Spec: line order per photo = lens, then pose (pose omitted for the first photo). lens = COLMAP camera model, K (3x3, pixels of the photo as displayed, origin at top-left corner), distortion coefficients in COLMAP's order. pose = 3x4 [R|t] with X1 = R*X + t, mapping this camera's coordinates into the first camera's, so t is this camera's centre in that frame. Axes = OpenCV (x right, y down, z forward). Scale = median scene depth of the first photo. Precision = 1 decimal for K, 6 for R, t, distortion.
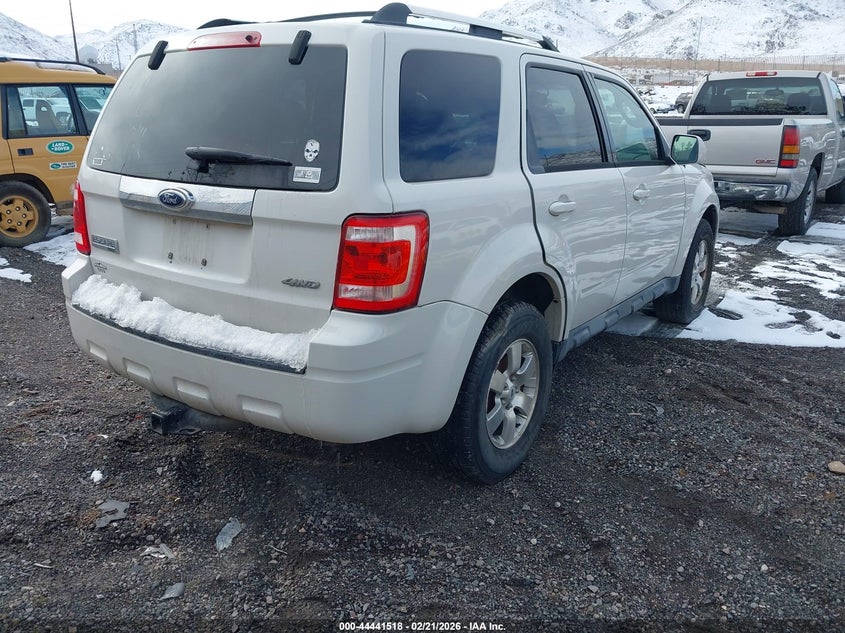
lens RADIAL K [[667.6, 0, 422.8], [0, 667.6, 321.5], [0, 0, 1]] dist [-0.002168, 0.001294]
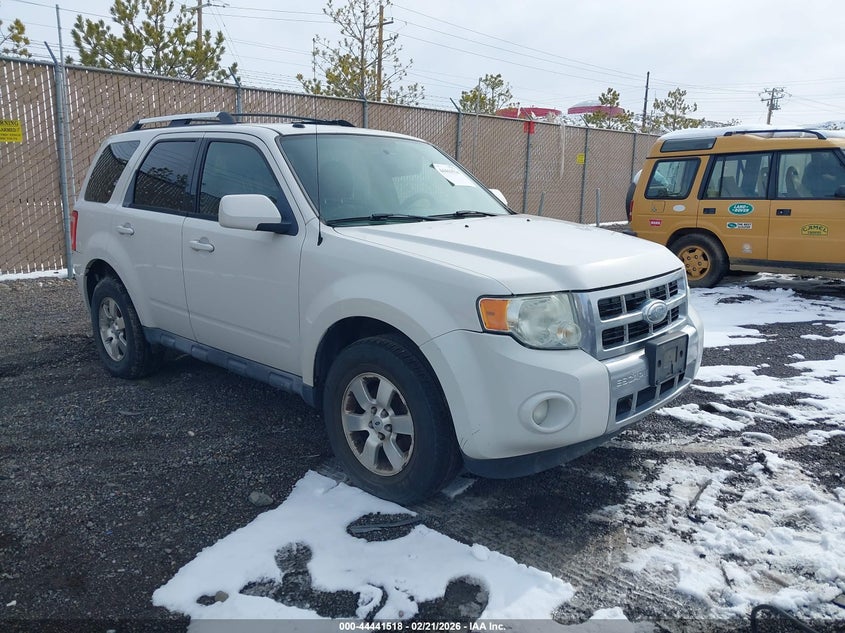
lens RADIAL K [[667.6, 0, 423.6], [0, 667.6, 317.6], [0, 0, 1]] dist [-0.002168, 0.001294]
pose [[-0.186732, 0.189791, -0.963904, 0.657700], [-0.288097, 0.927445, 0.238424, -0.215766], [0.939218, 0.322220, -0.118506, 0.730061]]
